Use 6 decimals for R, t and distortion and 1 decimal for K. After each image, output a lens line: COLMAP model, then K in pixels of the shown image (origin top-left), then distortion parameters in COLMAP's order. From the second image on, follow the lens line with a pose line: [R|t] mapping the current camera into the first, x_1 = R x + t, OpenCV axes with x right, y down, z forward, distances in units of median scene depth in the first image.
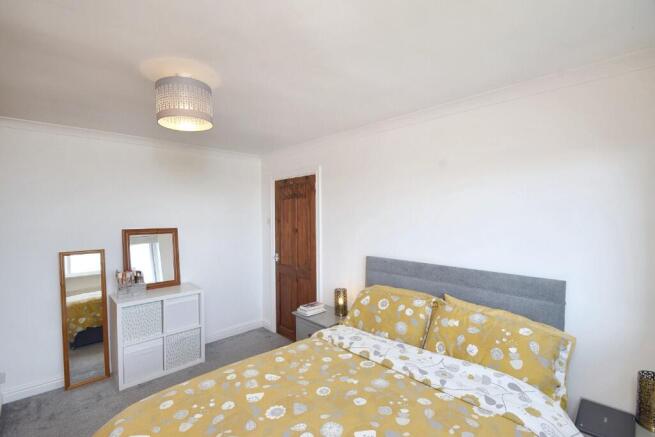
lens RADIAL K [[297.9, 0, 316.3], [0, 297.9, 221.2], [0, 0, 1]] dist [0.000081, -0.000213]
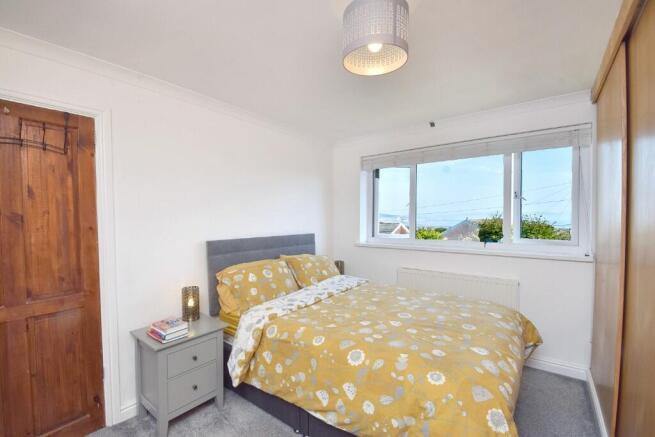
lens RADIAL K [[297.9, 0, 316.3], [0, 297.9, 221.2], [0, 0, 1]] dist [0.000081, -0.000213]
pose [[-0.170927, -0.015140, 0.985167, -1.209593], [0.028037, 0.999402, 0.020223, 0.075640], [-0.984885, 0.031078, -0.170400, 1.294277]]
